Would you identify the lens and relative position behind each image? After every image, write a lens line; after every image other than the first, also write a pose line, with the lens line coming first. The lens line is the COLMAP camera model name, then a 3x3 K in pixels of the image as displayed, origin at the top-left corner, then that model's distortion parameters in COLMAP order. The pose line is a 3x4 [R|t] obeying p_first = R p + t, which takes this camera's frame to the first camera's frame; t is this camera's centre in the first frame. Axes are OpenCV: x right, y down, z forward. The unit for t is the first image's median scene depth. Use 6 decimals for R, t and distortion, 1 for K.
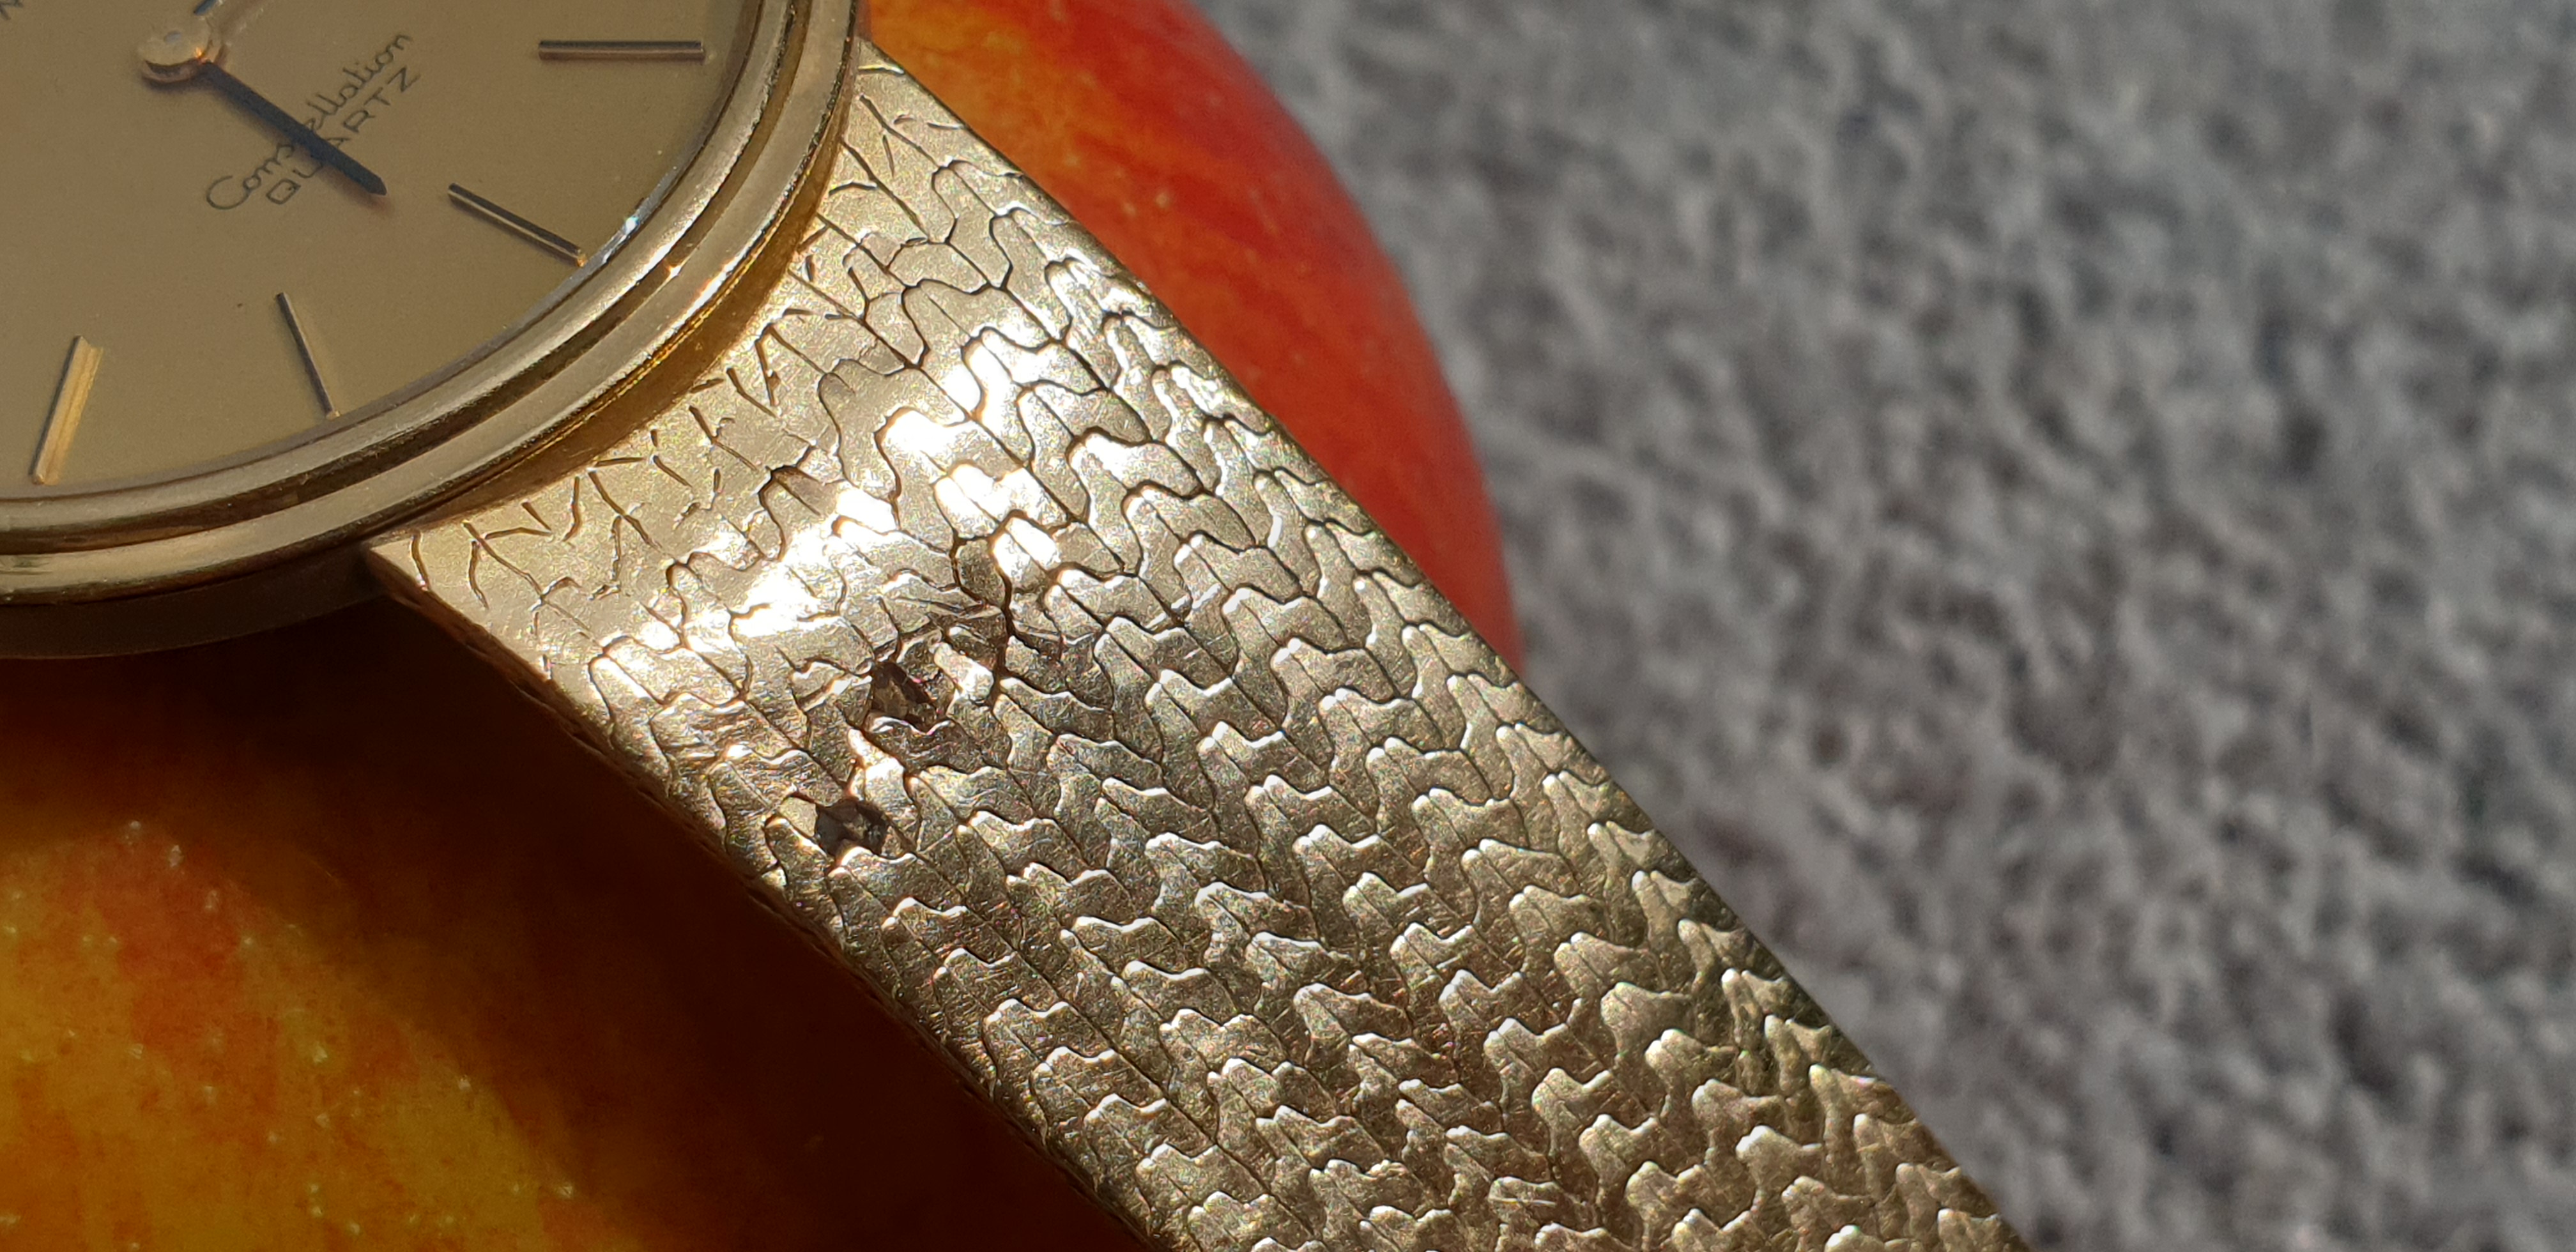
lens RADIAL K [[4207.4, 0, 1119.2], [0, 4207.4, 625.1], [0, 0, 1]] dist [0.409838, -2.532261]
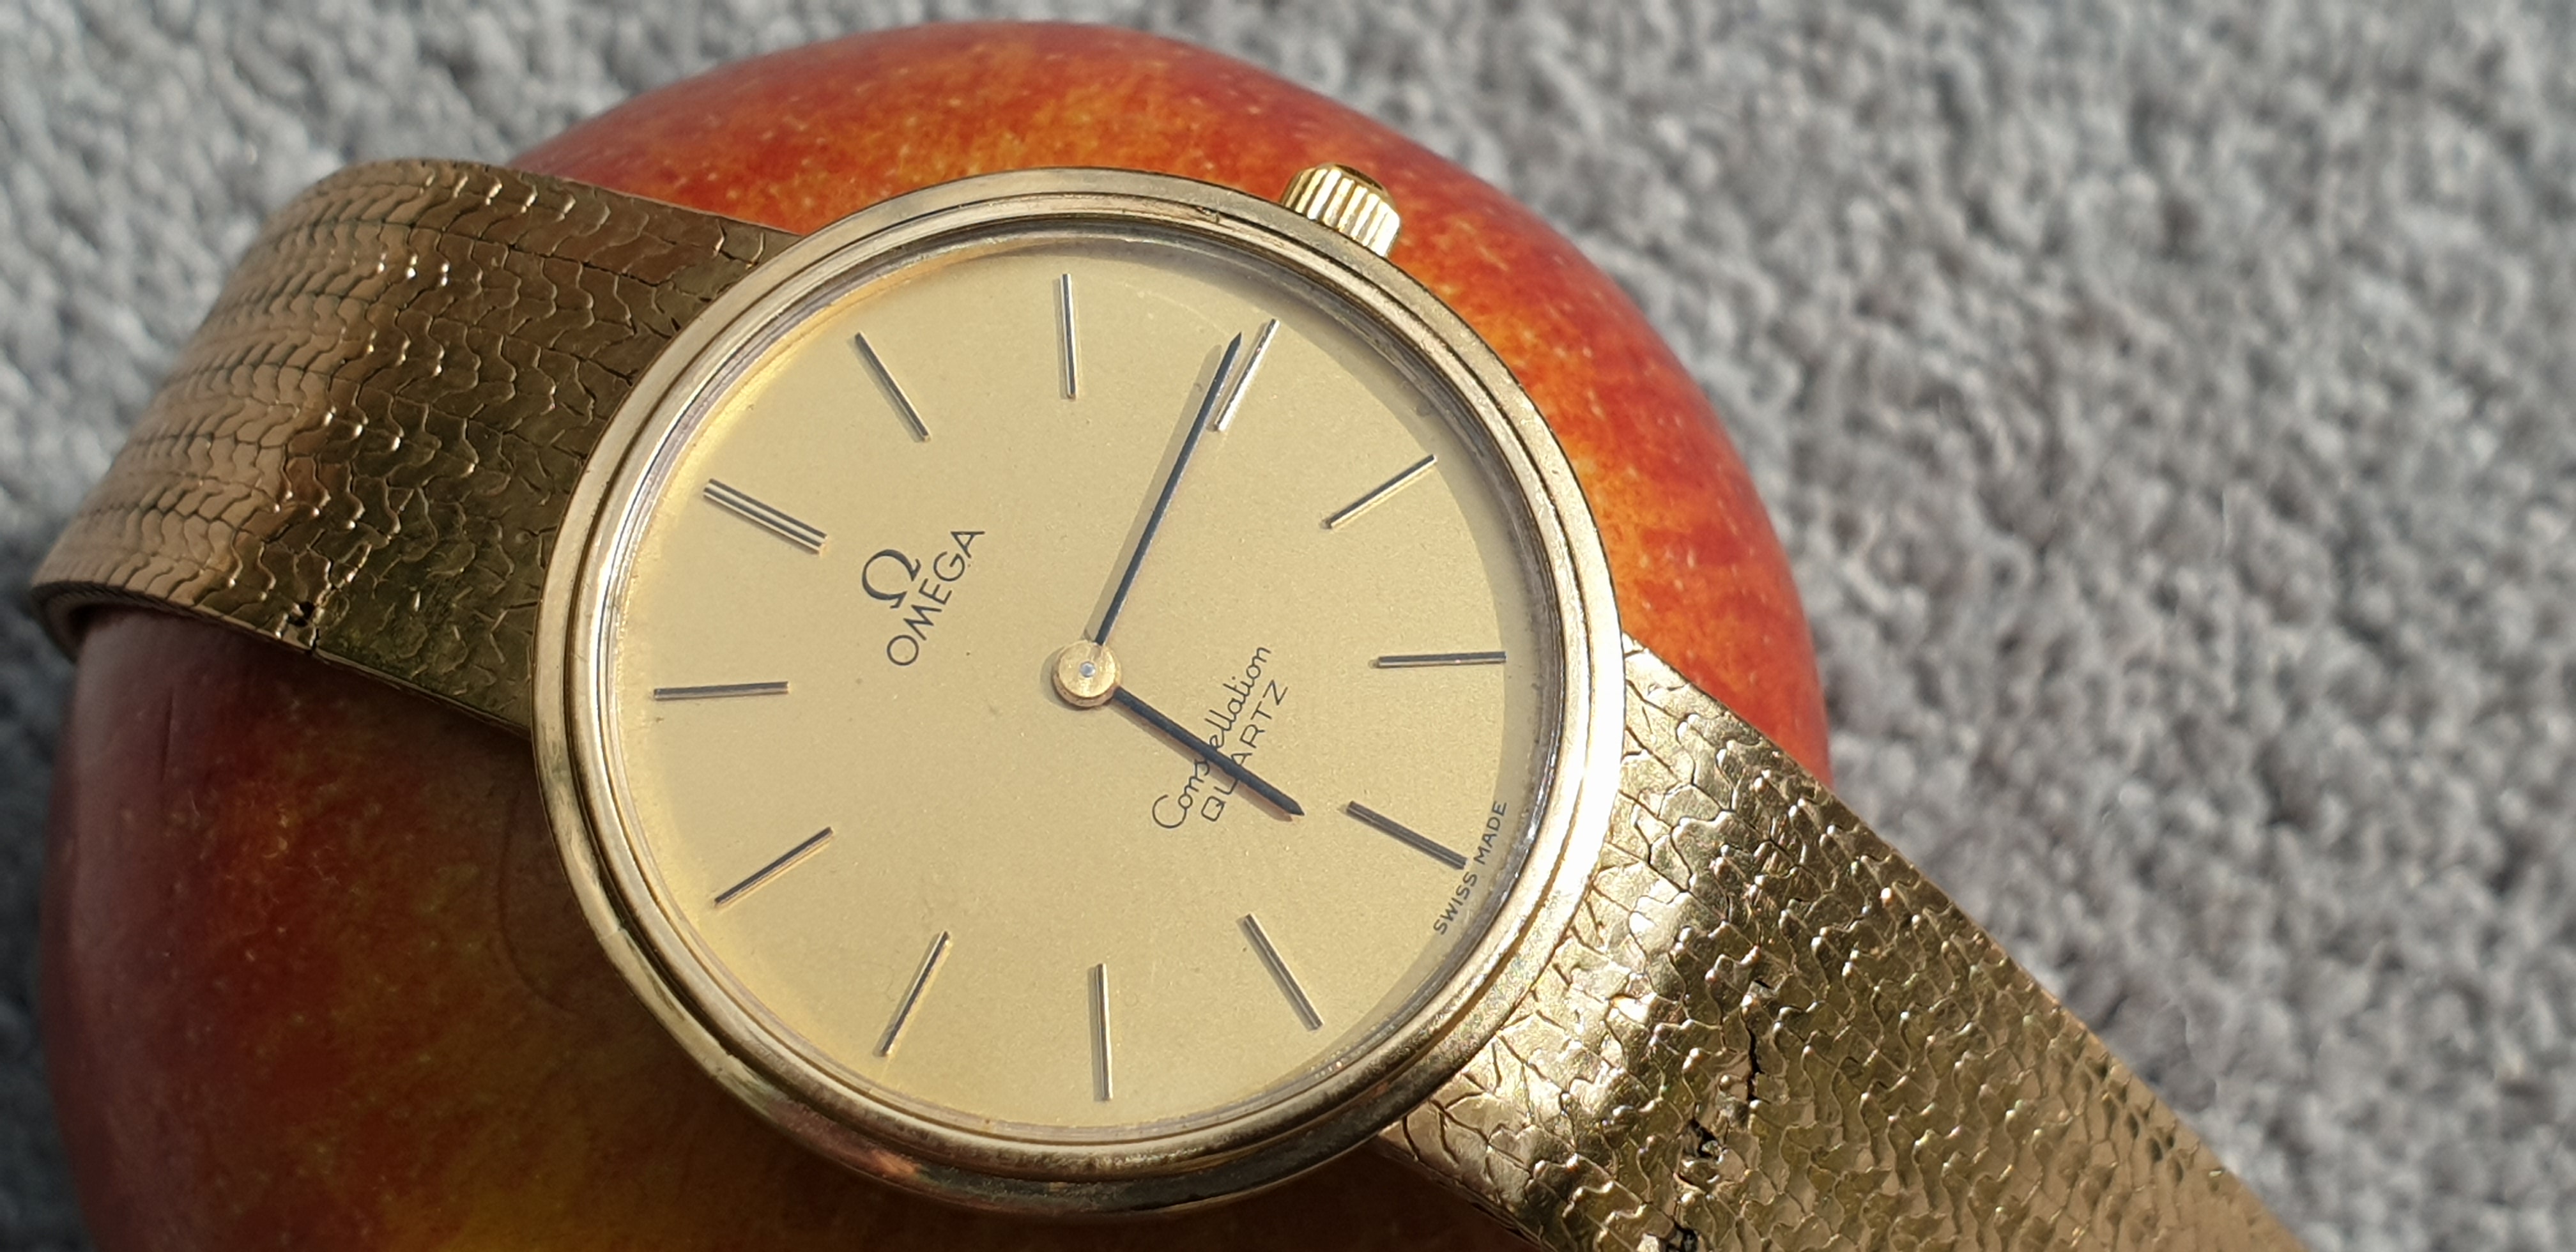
lens RADIAL K [[4207.4, 0, 1119.2], [0, 4207.4, 625.1], [0, 0, 1]] dist [0.409838, -2.532261]
pose [[0.963757, -0.117500, 0.239513, -0.349821], [0.022725, 0.930678, 0.365132, -0.415649], [-0.265812, -0.346456, 0.899618, -0.085784]]
